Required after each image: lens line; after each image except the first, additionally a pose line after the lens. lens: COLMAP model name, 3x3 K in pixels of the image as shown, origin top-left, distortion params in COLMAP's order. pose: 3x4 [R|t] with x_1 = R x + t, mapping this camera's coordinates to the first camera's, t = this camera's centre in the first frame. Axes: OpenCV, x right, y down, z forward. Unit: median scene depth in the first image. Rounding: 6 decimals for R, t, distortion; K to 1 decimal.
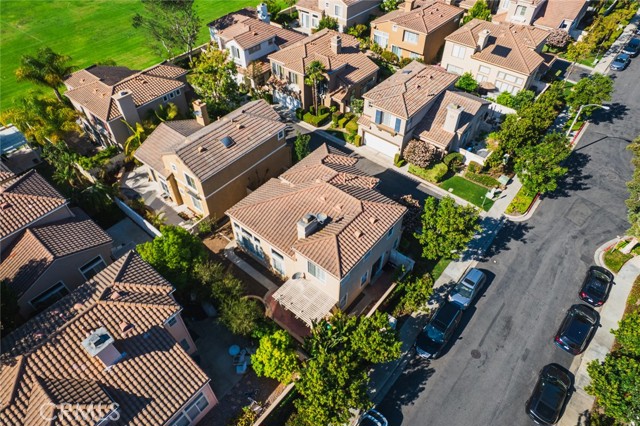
lens RADIAL K [[402.4, 0, 317.9], [0, 402.4, 215.7], [0, 0, 1]] dist [-0.063663, 0.056191]
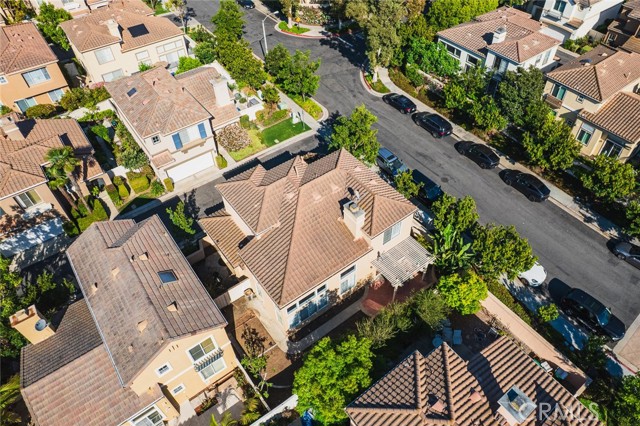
lens RADIAL K [[433.7, 0, 341.2], [0, 433.7, 206.5], [0, 0, 1]] dist [-0.076626, 0.076372]
pose [[0.210833, -0.712527, 0.669219, -0.497903], [0.709784, 0.582312, 0.396383, -0.293623], [-0.672128, 0.391430, 0.628511, 0.271525]]
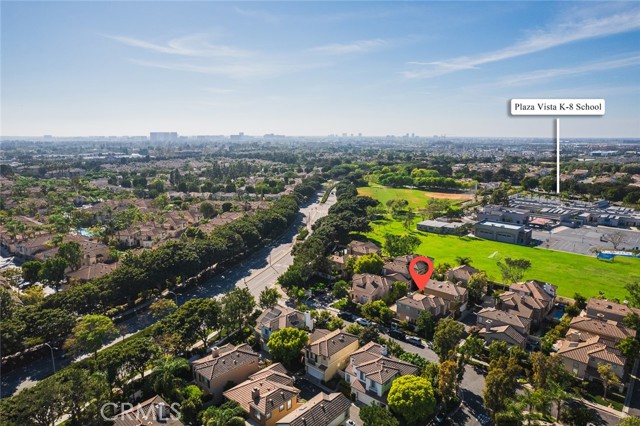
lens RADIAL K [[402.4, 0, 317.9], [0, 402.4, 215.7], [0, 0, 1]] dist [-0.063663, 0.056191]
pose [[-0.047395, 0.197090, -0.979239, 2.565062], [-0.724855, 0.667730, 0.169476, -0.351483], [0.687269, 0.717839, 0.111214, -0.404548]]
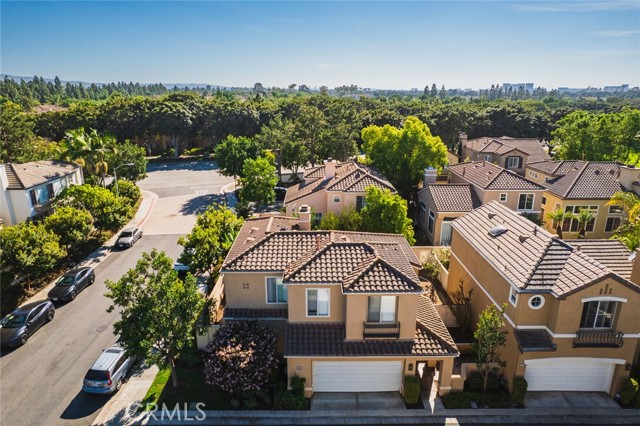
lens RADIAL K [[405.4, 0, 312.8], [0, 405.4, 214.2], [0, 0, 1]] dist [-0.070379, 0.070218]
pose [[-0.769055, 0.193909, -0.609060, 0.391789], [-0.459344, 0.494944, 0.737586, -0.502556], [0.444475, 0.847012, -0.291568, 0.920322]]
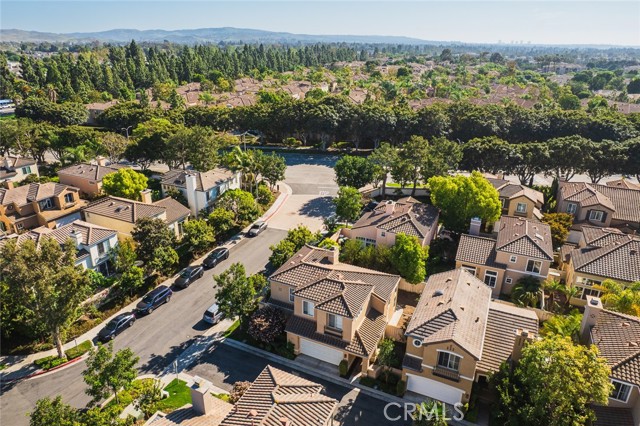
lens RADIAL K [[414.7, 0, 311.9], [0, 414.7, 212.3], [0, 0, 1]] dist [-0.038099, 0.001043]
pose [[-0.970382, 0.088627, -0.224730, 0.288878], [-0.177694, 0.368352, 0.912547, -1.063738], [0.163657, 0.925452, -0.341694, 0.995894]]
